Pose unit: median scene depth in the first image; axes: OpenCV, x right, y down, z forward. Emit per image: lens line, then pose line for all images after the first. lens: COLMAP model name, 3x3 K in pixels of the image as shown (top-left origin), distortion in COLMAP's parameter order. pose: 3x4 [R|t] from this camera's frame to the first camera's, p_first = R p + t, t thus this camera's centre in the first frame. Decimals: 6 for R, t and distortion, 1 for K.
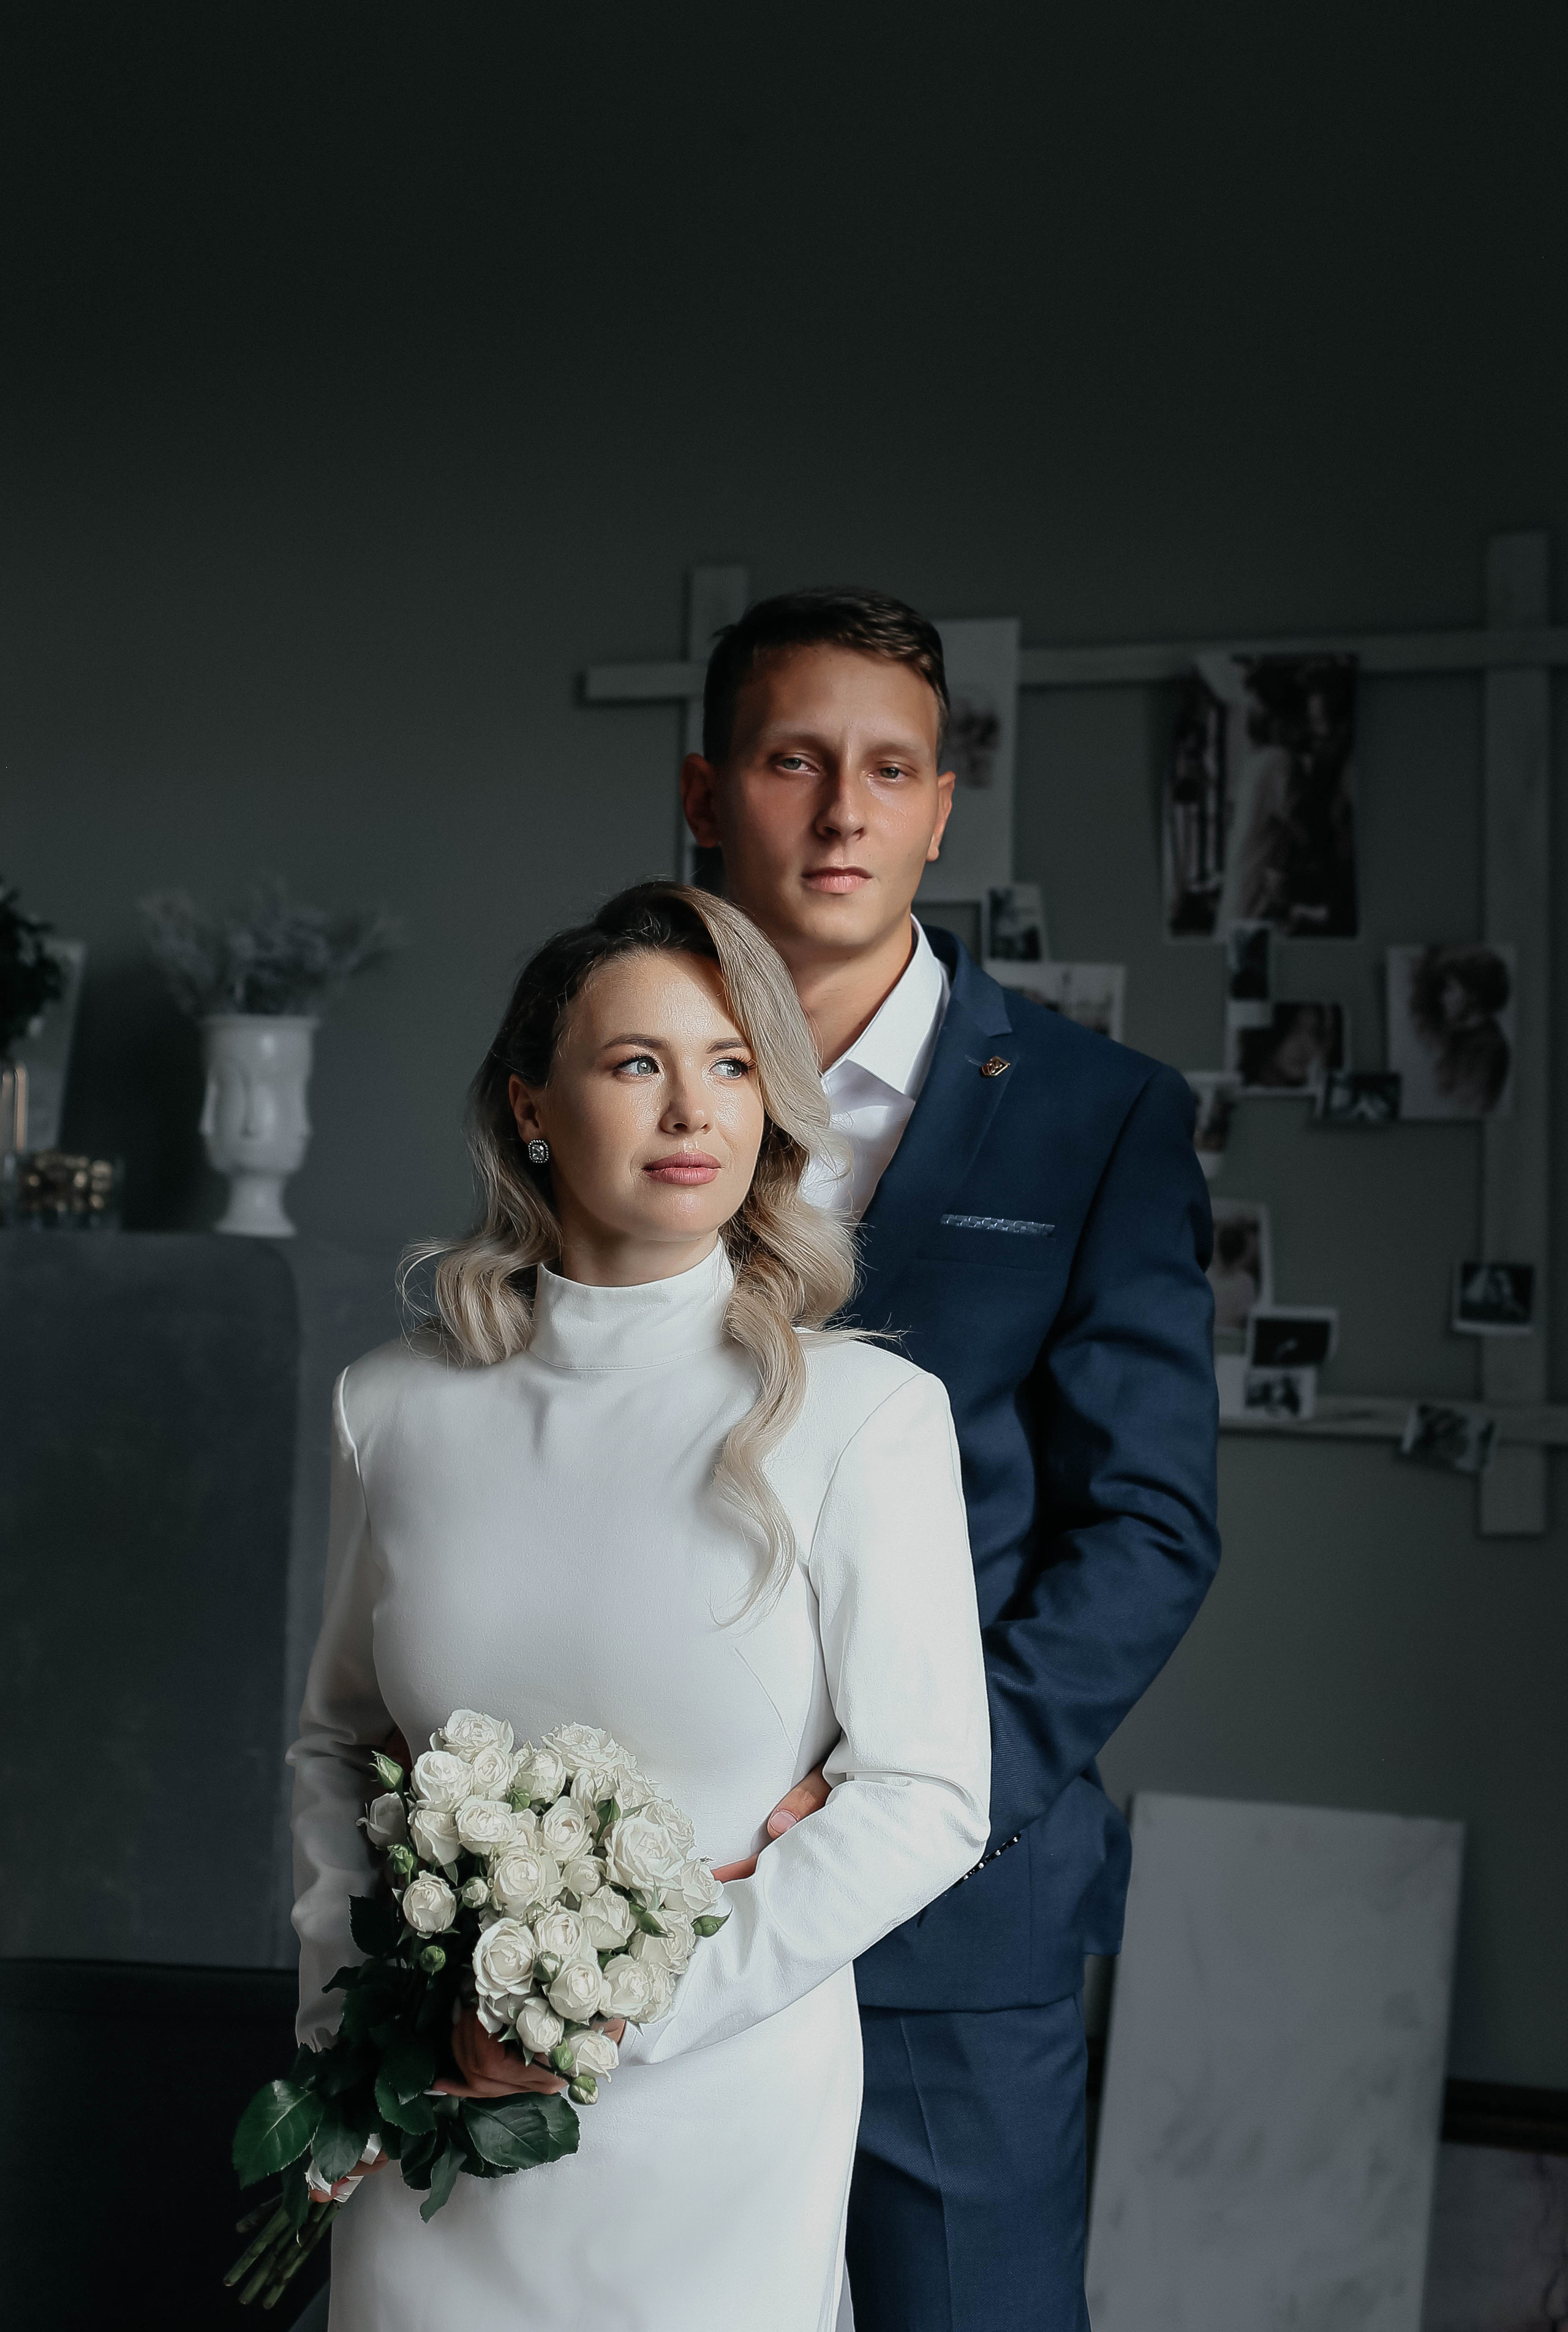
lens RADIAL K [[3741.1, 0, 833.1], [0, 3741.1, 1068.1], [0, 0, 1]] dist [-0.139223, 0.000000]
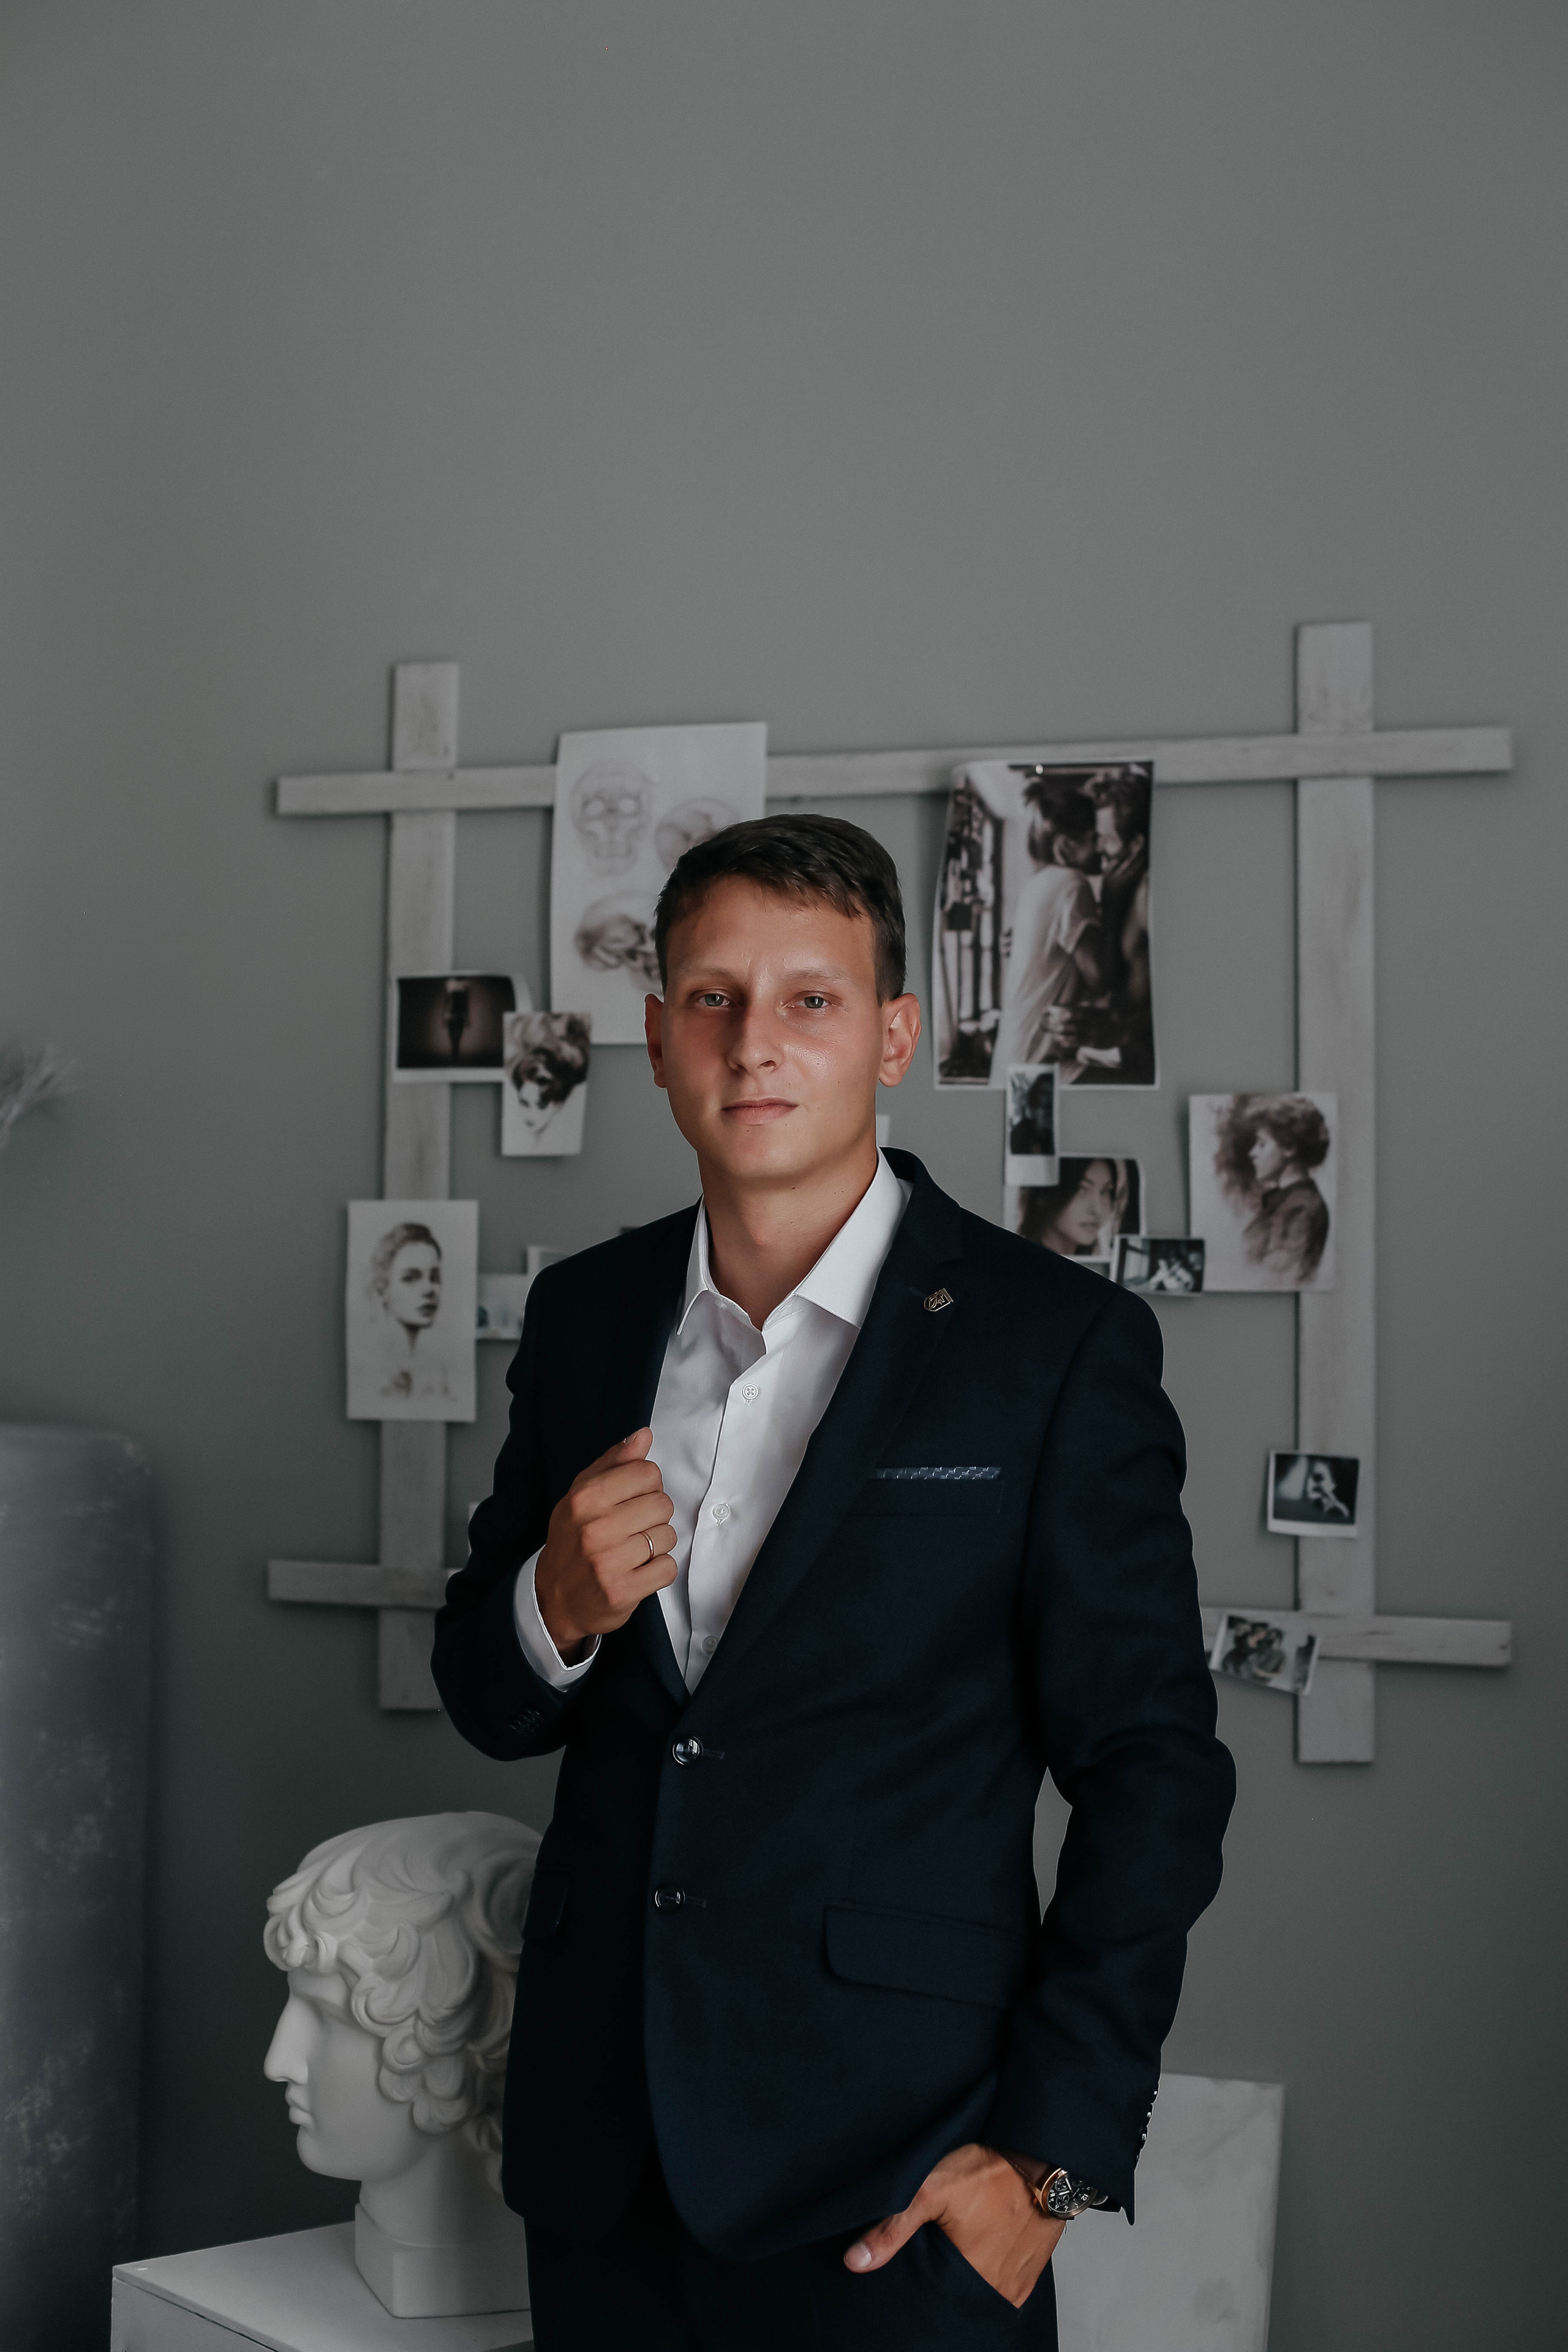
lens RADIAL K [[3491.5, 0, 780.0], [0, 3491.5, 1162.7], [0, 0, 1]] dist [-0.124186, 0.000000]
pose [[0.998057, -0.006729, 0.061940, 0.001241], [0.006288, 0.999954, 0.007309, -0.022776], [-0.061986, -0.006905, 0.998053, 0.181759]]
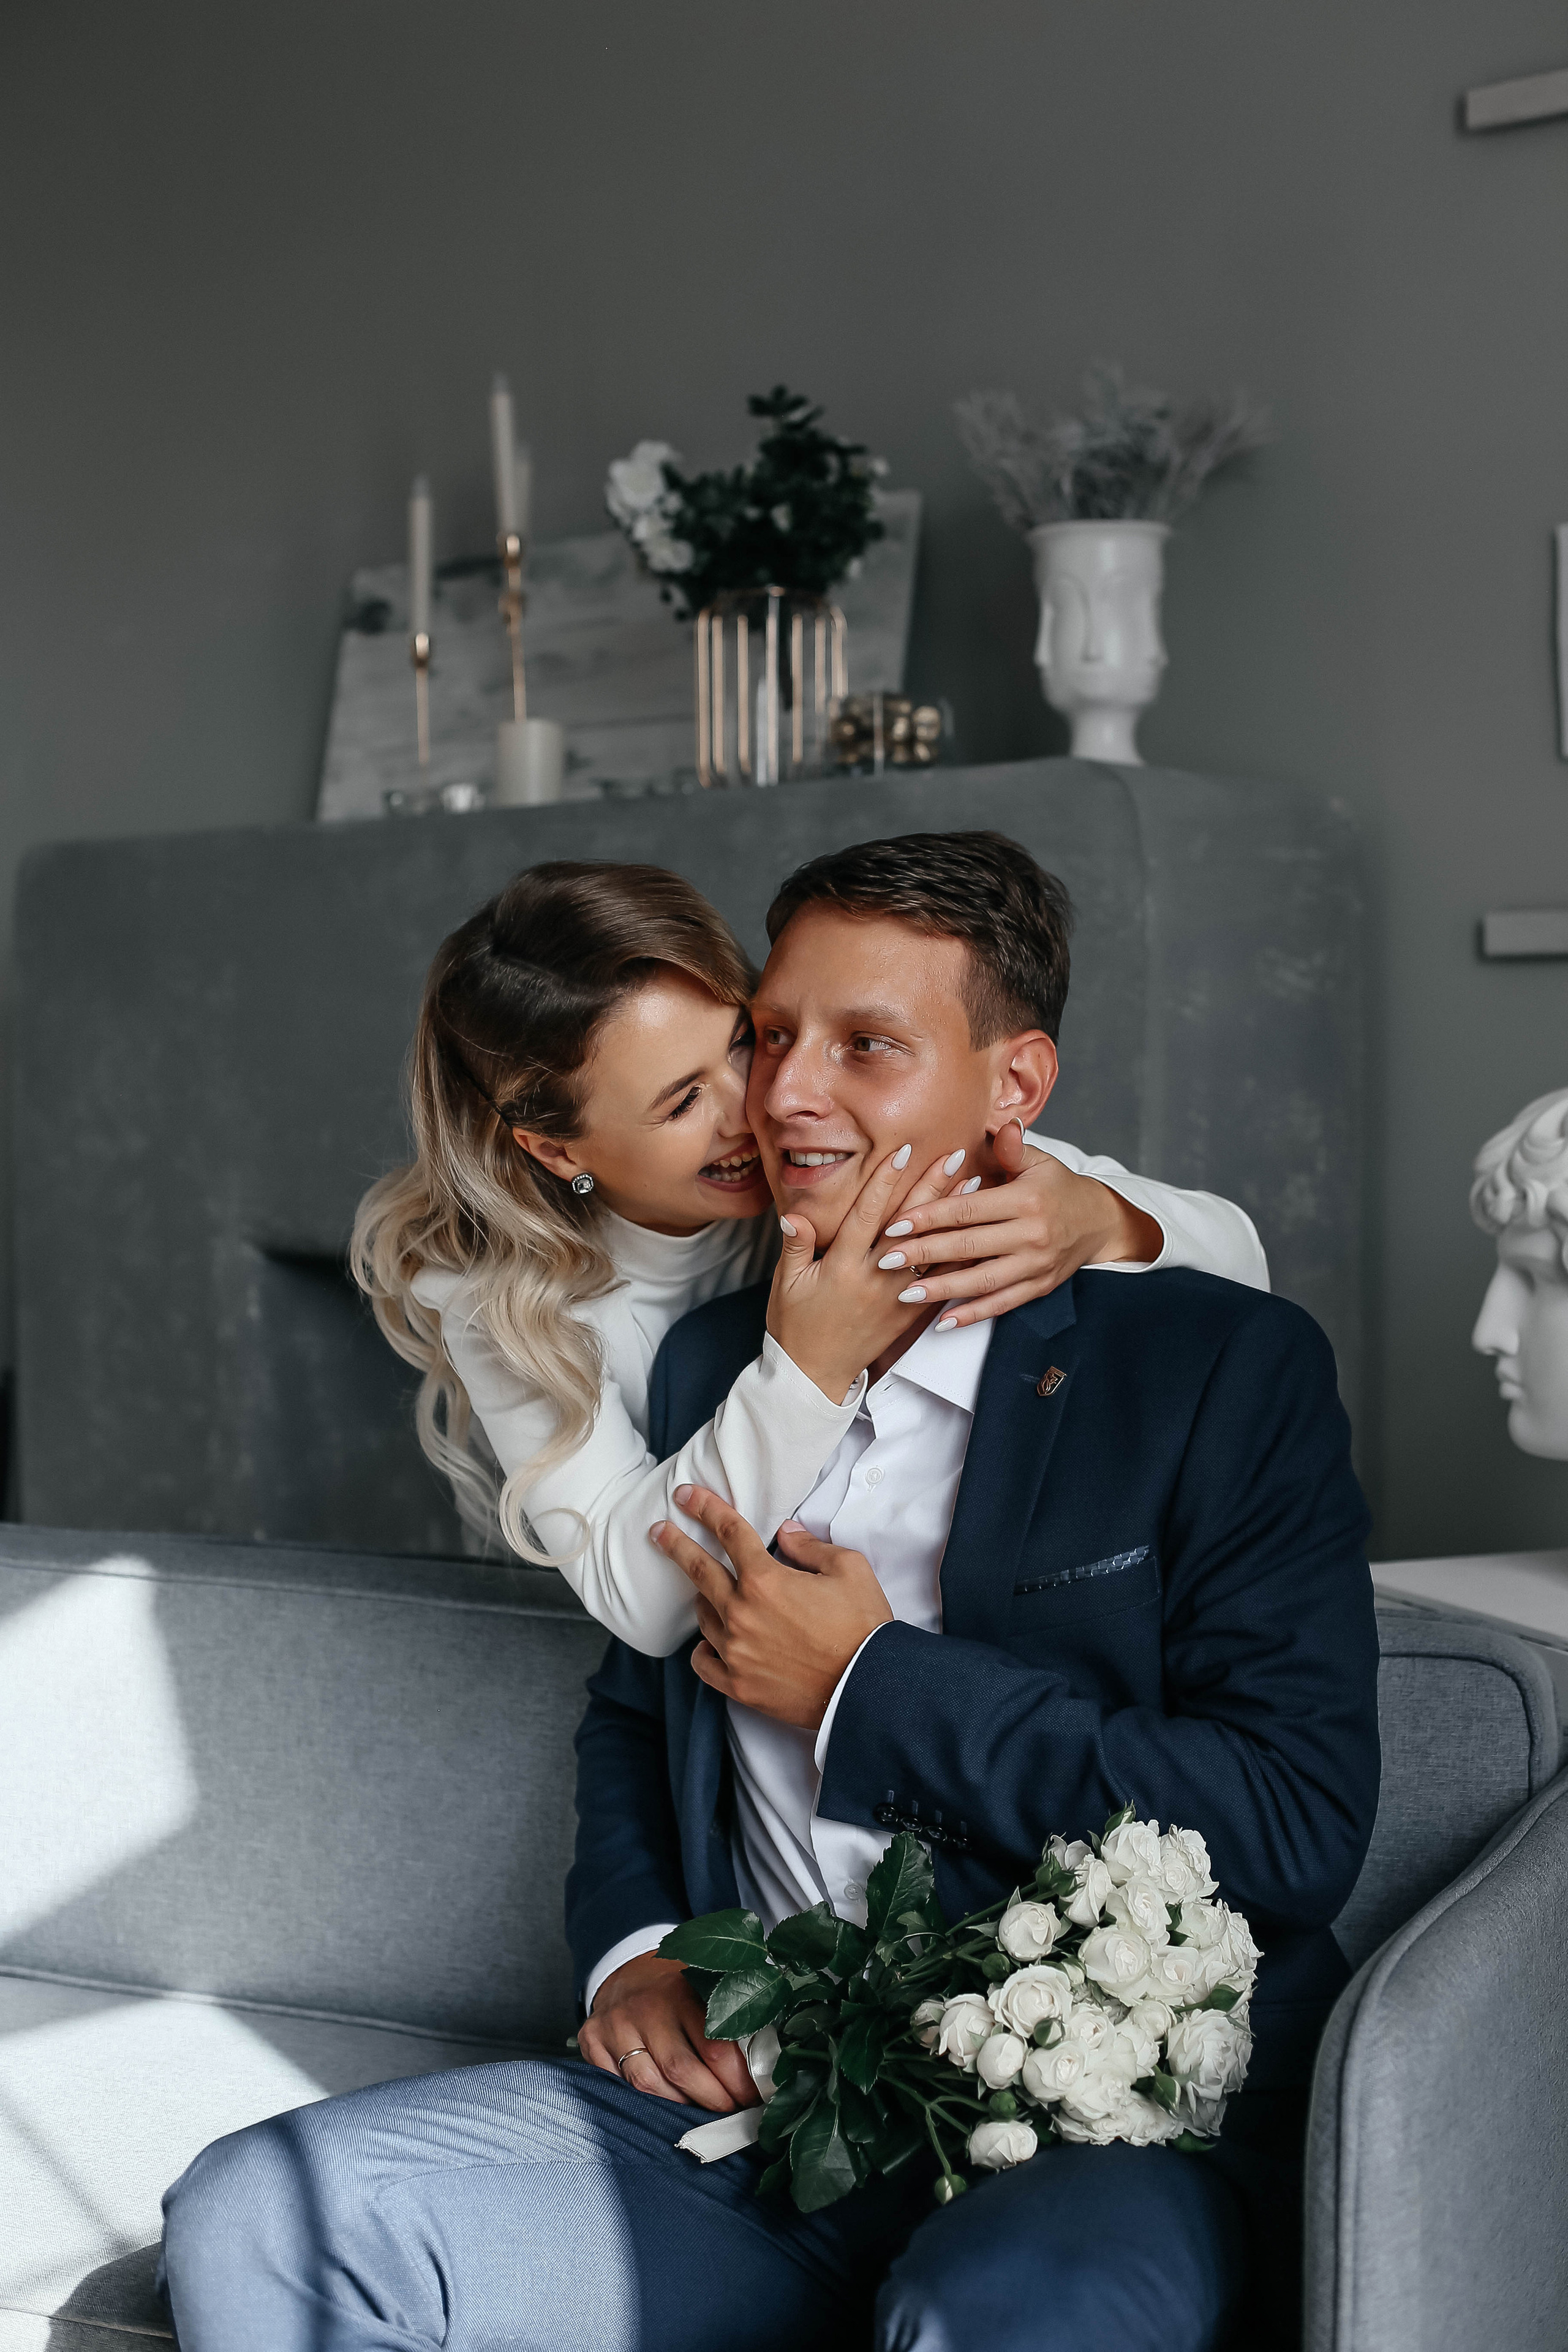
lens RADIAL K [[3491.5, 0, 762.4], [0, 3491.5, 1160.1], [0, 0, 1]] dist [-0.124186, 0.000000]
pose [[0.952918, -0.026557, -0.302063, 0.010895], [0.046966, 0.997062, 0.060503, 0.084778], [0.299569, -0.071842, 0.951366, 0.217100]]
